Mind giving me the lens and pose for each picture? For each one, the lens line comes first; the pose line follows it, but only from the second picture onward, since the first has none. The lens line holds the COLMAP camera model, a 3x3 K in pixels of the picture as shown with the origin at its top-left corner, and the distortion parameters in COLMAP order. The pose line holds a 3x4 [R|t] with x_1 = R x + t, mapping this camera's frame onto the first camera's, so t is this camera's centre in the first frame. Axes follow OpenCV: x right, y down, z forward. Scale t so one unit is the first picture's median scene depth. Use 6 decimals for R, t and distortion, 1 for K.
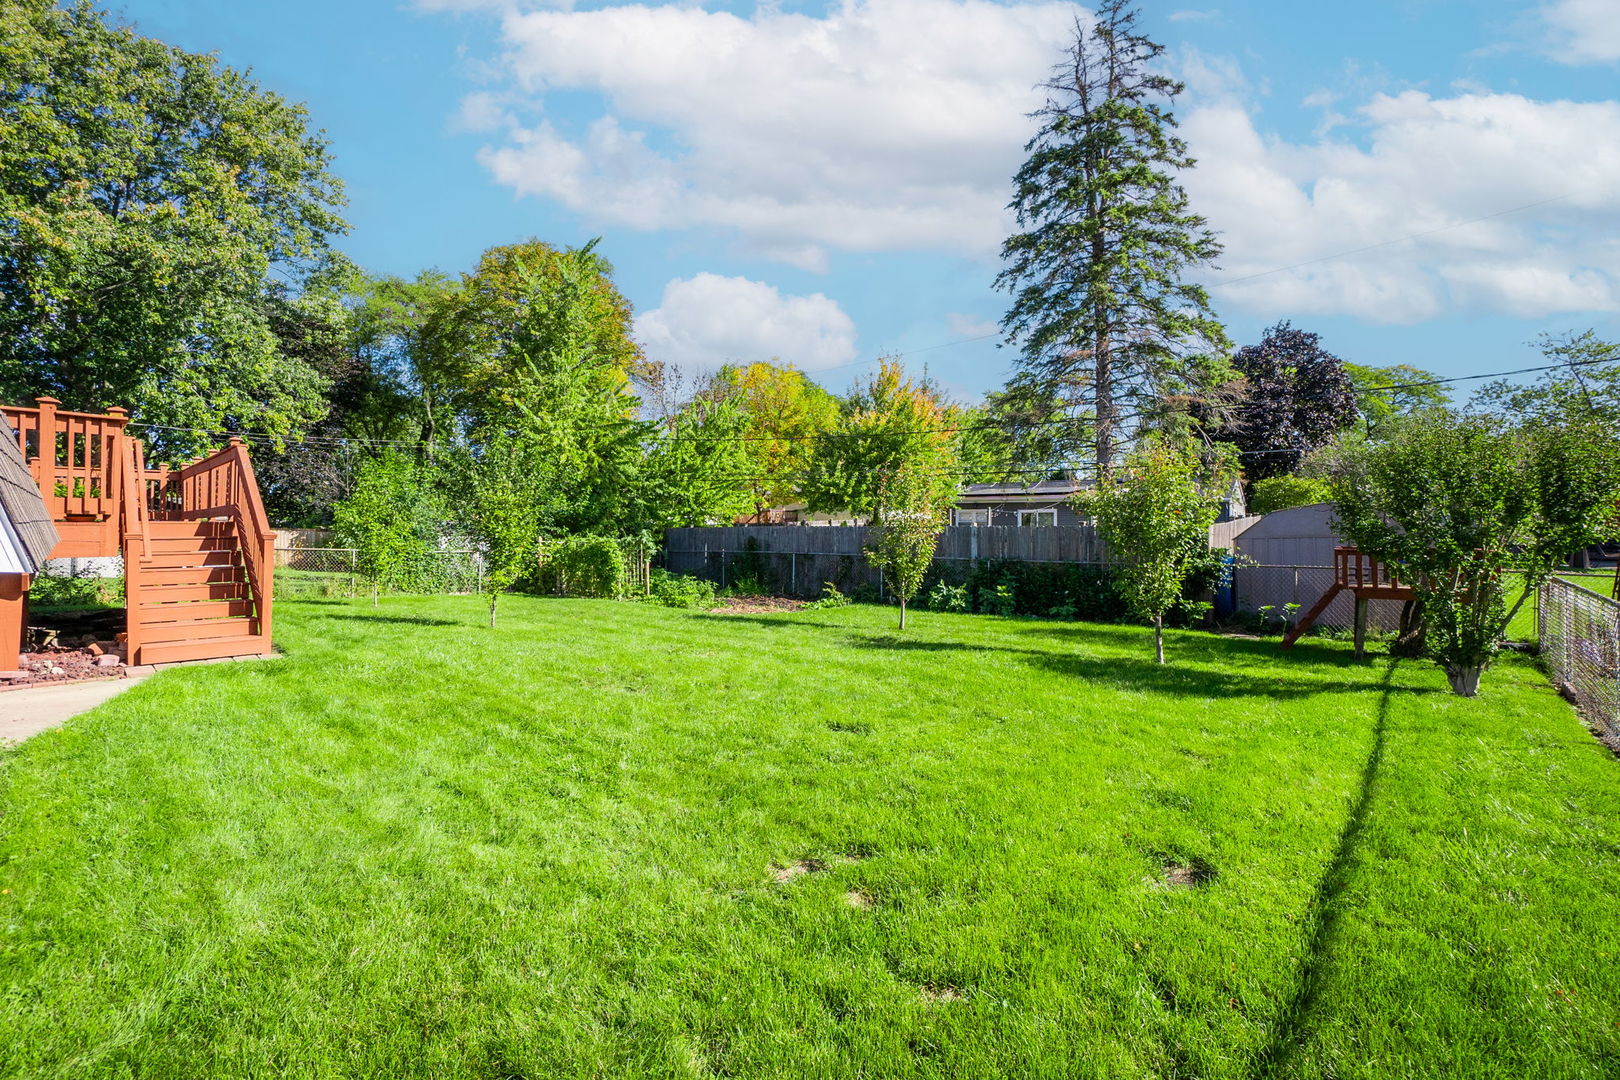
lens RADIAL K [[713.2, 0, 786.9], [0, 713.2, 522.1], [0, 0, 1]] dist [-0.071994, 0.028256]
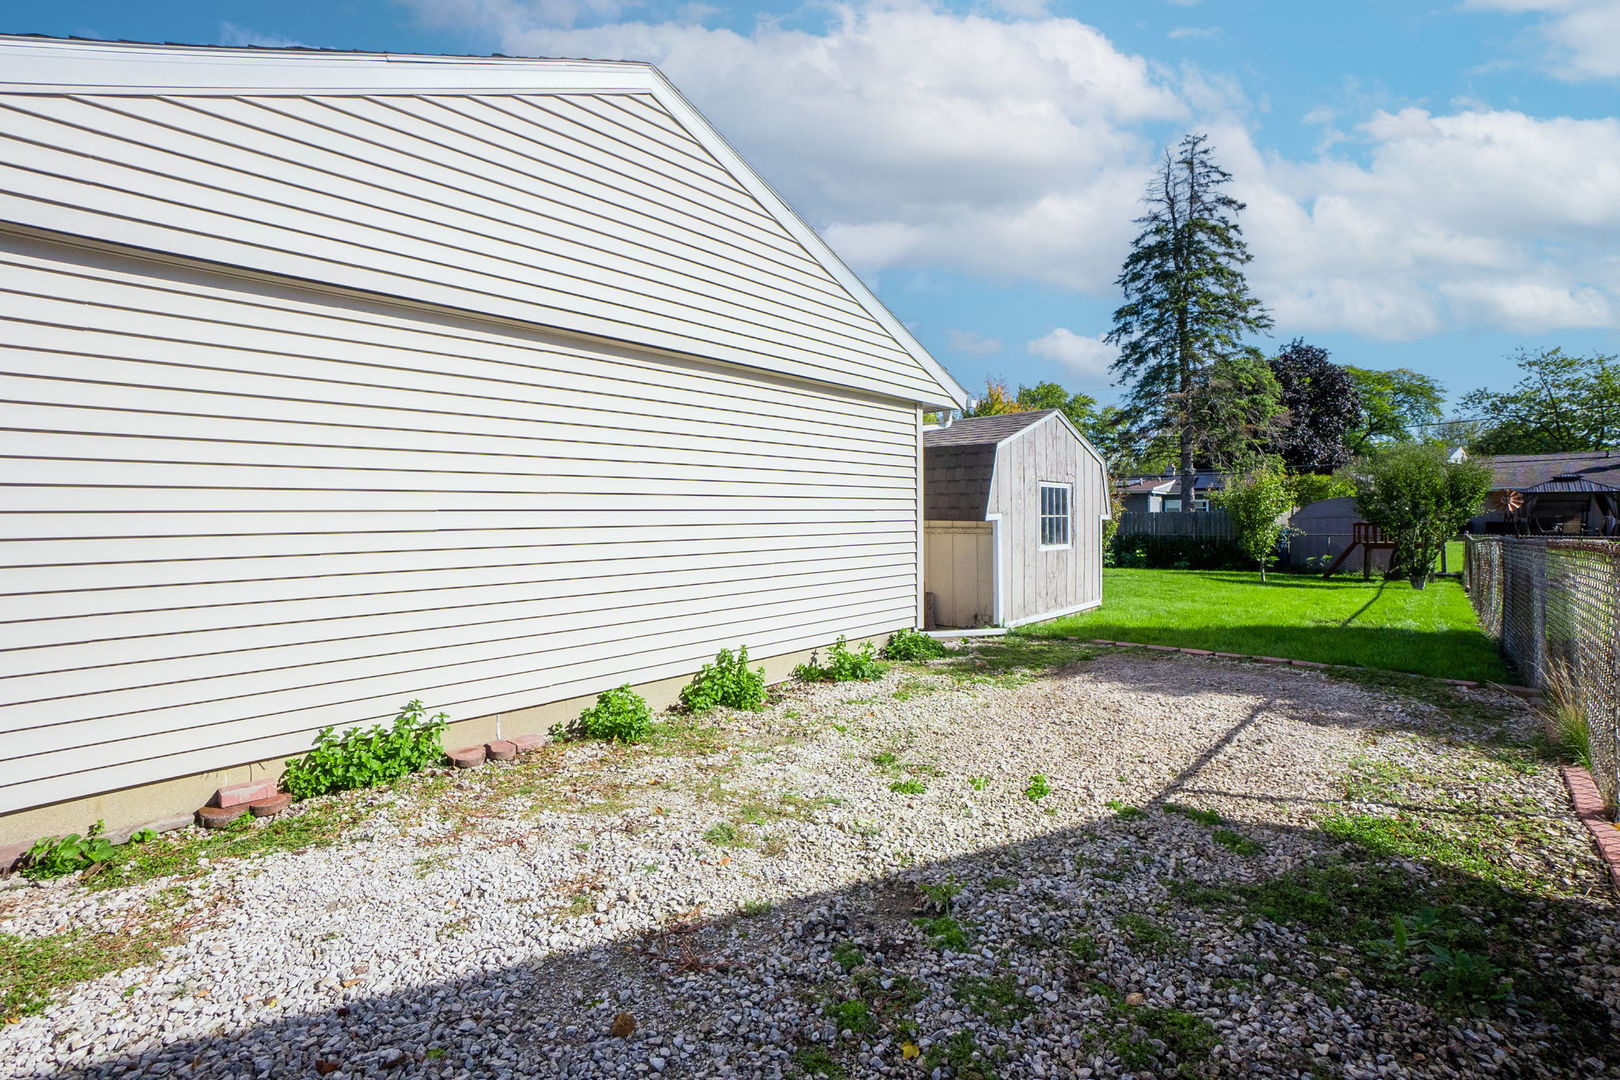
lens RADIAL K [[713.2, 0, 786.9], [0, 713.2, 522.1], [0, 0, 1]] dist [-0.071994, 0.028256]
pose [[0.999974, -0.007065, -0.001600, -0.362858], [0.007085, 0.999891, 0.012954, 0.001891], [0.001509, -0.012965, 0.999915, -0.425113]]
